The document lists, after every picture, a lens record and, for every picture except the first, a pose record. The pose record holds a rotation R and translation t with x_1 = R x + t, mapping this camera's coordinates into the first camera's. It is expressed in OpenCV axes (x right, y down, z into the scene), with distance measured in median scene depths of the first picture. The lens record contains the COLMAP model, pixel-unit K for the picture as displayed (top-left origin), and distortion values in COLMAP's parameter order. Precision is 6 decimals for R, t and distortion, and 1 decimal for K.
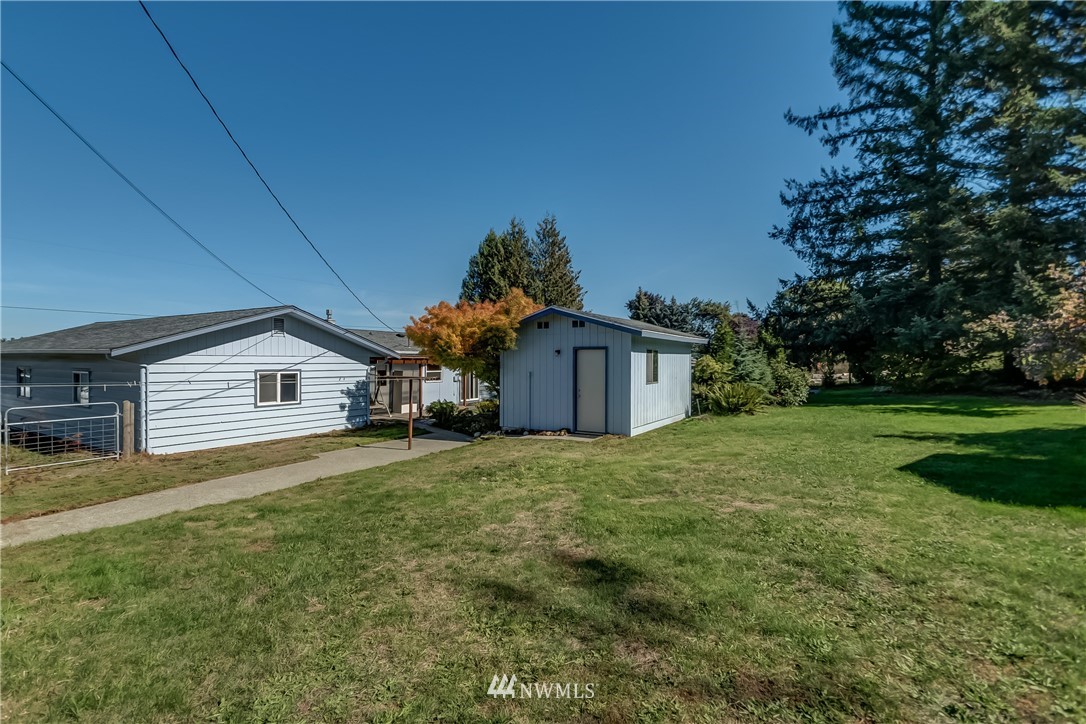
lens RADIAL K [[485.5, 0, 536.0], [0, 485.5, 365.2], [0, 0, 1]] dist [-0.003353, -0.000133]
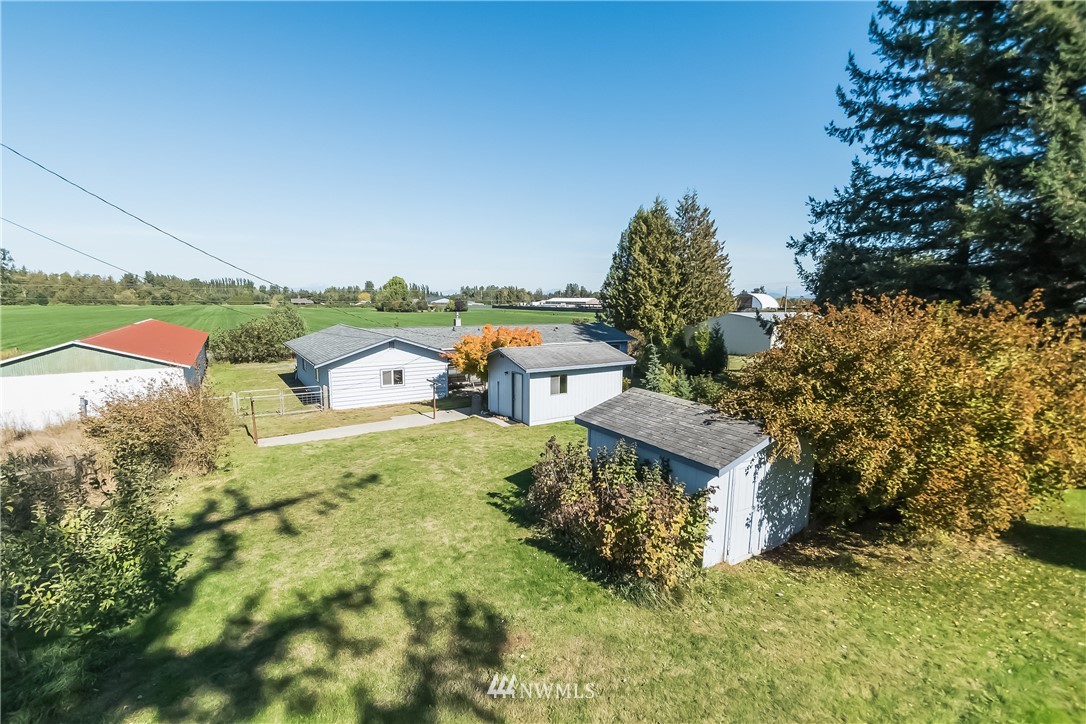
lens RADIAL K [[485.5, 0, 551.1], [0, 485.5, 359.5], [0, 0, 1]] dist [-0.003353, -0.000133]
pose [[0.909861, 0.057250, -0.410944, 0.693435], [-0.010571, 0.993312, 0.114977, -0.212917], [0.414778, -0.100269, 0.904381, -0.391361]]
